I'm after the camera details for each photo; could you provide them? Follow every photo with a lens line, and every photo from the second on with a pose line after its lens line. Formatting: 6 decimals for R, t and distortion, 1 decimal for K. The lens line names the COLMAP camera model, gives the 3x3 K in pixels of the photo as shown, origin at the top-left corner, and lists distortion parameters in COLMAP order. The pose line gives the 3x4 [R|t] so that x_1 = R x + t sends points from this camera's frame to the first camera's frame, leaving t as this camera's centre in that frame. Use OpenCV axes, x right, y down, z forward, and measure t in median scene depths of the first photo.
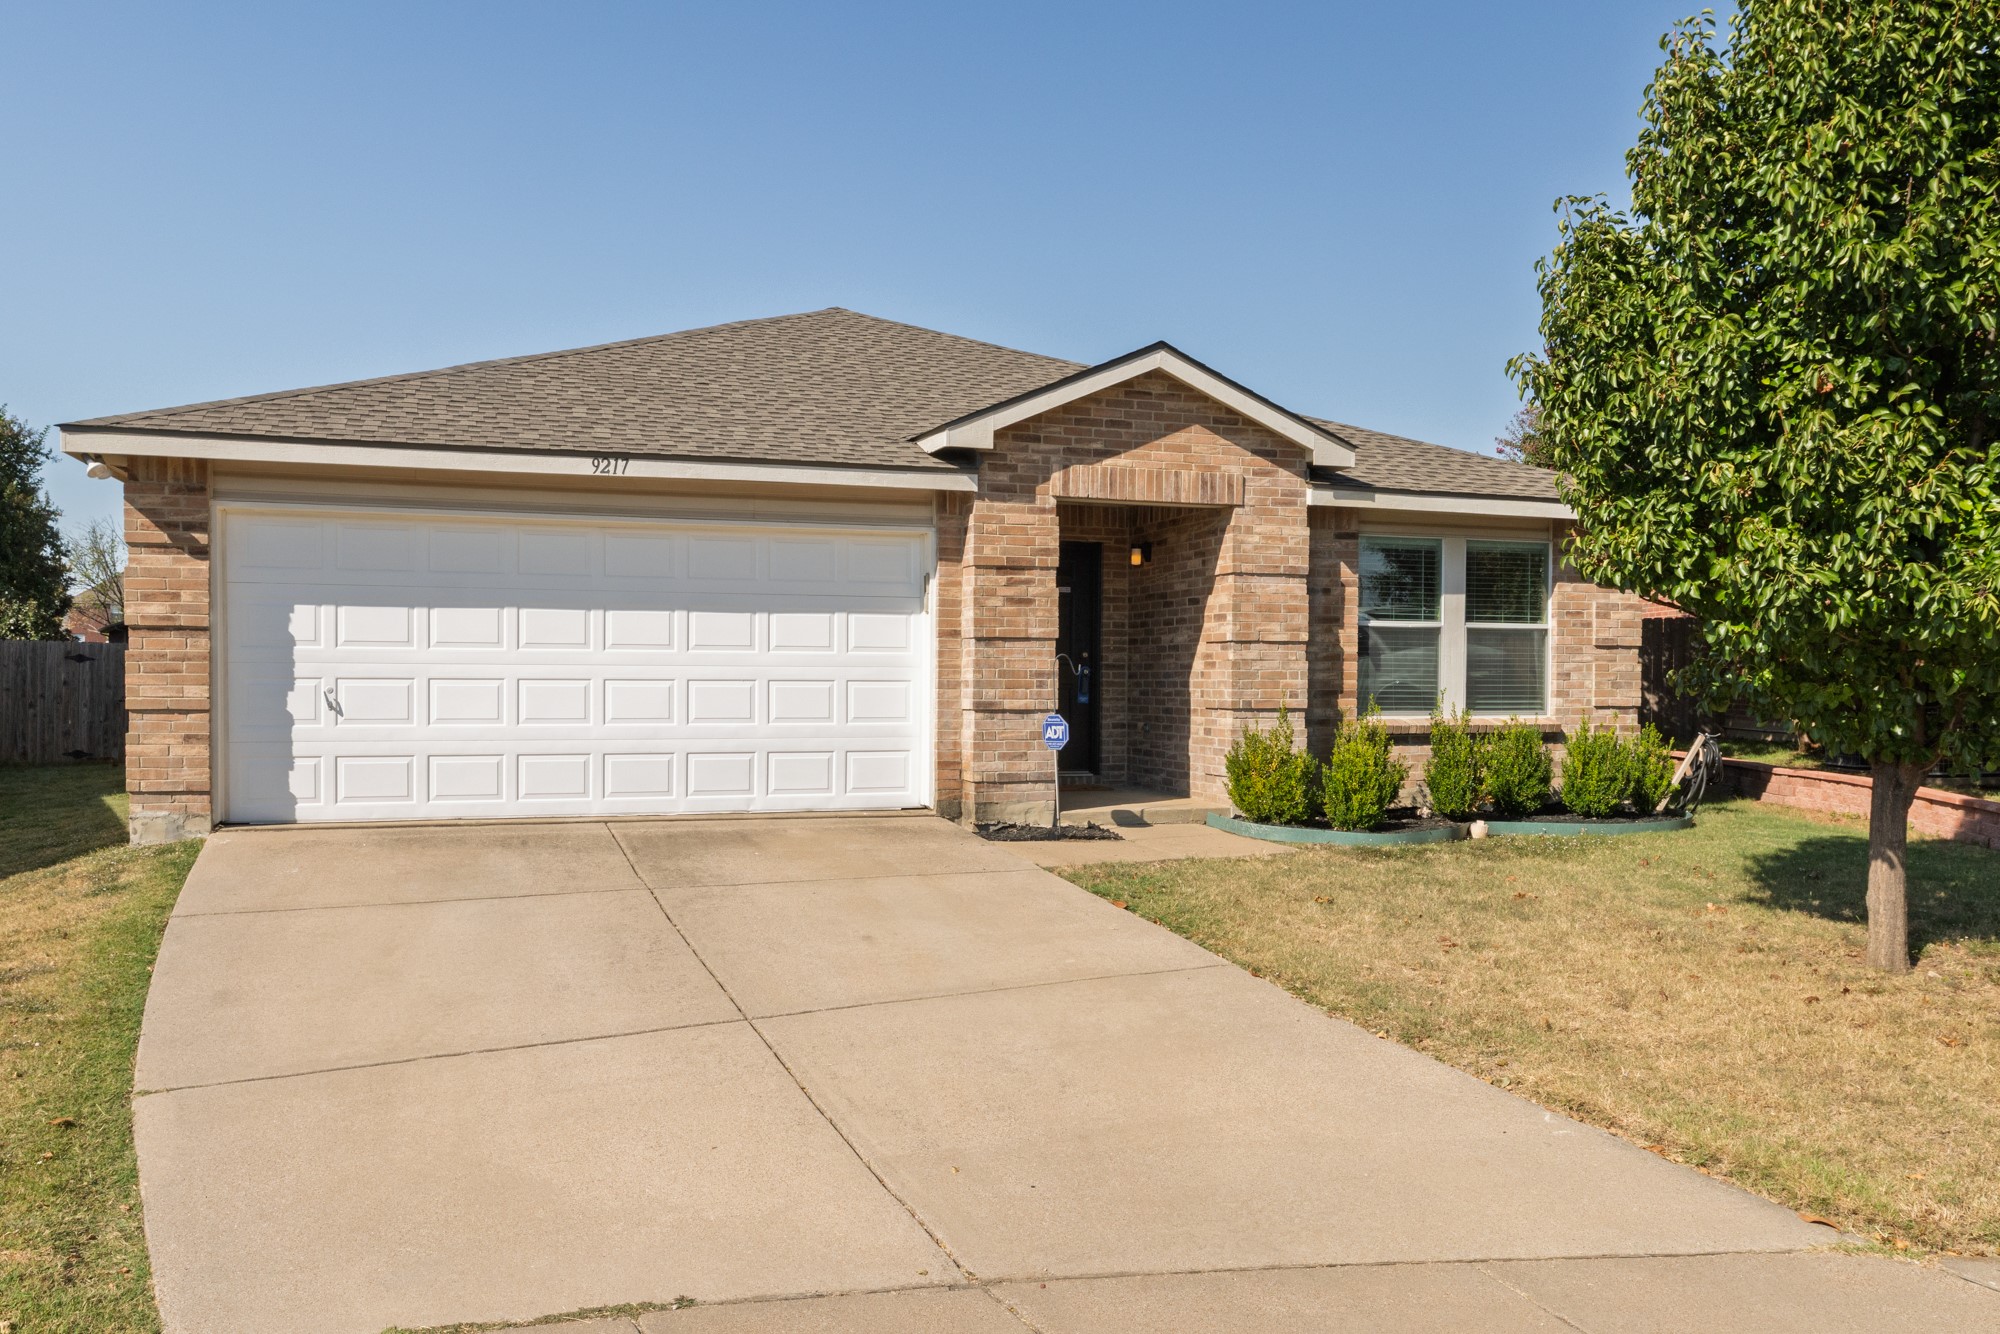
lens RADIAL K [[999.2, 0, 974.7], [0, 999.2, 675.8], [0, 0, 1]] dist [0.000160, 0.000061]
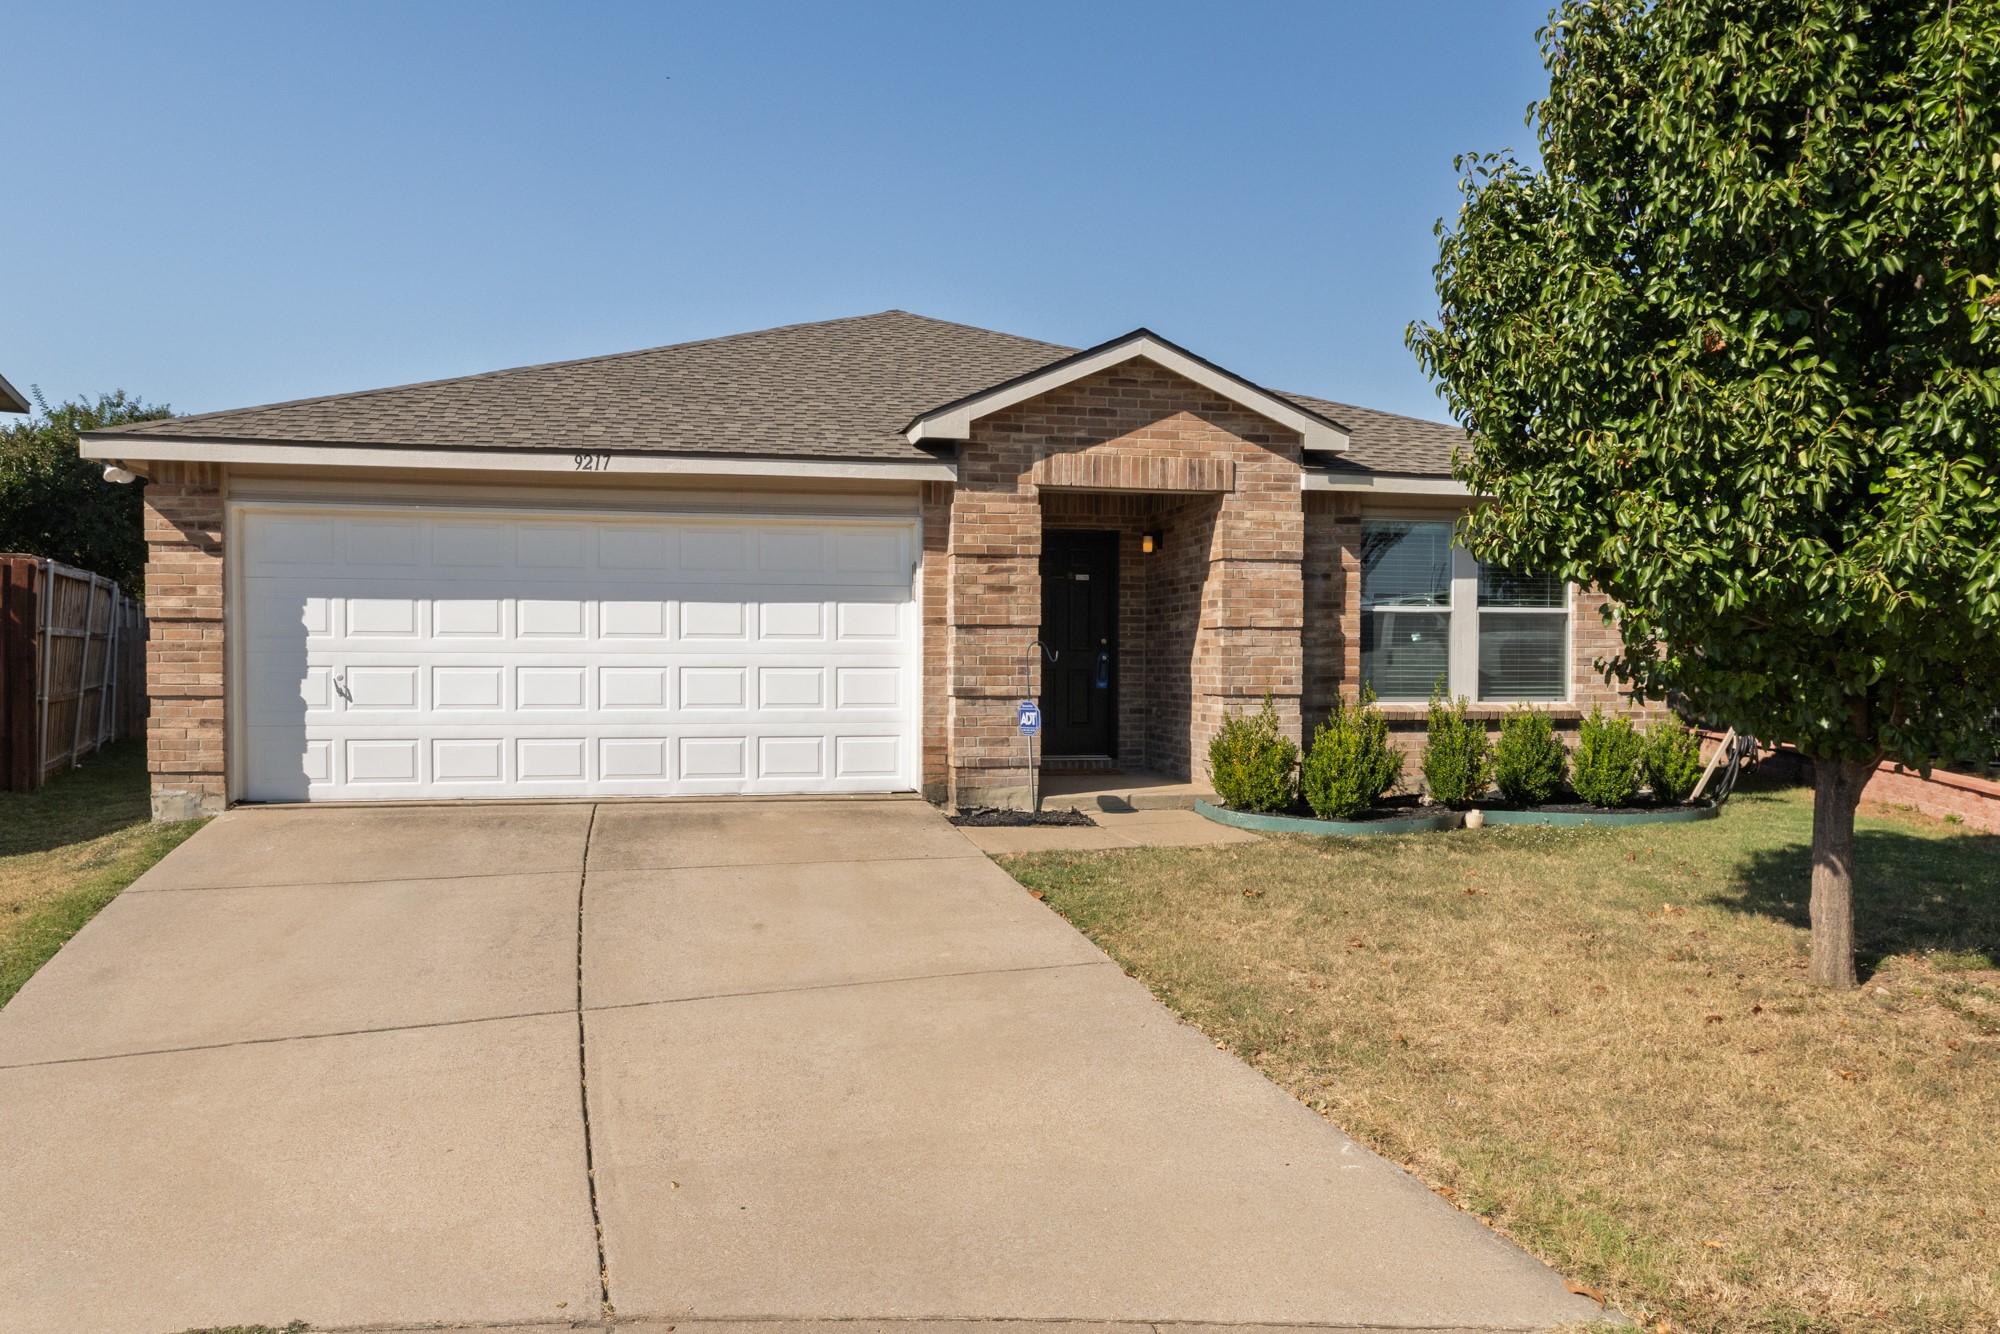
lens RADIAL K [[948.0, 0, 1003.4], [0, 948.0, 661.3], [0, 0, 1]] dist [0.000153, 0.000255]
pose [[0.996921, -0.001967, -0.078388, 0.120566], [0.002029, 0.999998, 0.000706, -0.001876], [0.078387, -0.000863, 0.996923, 0.040449]]
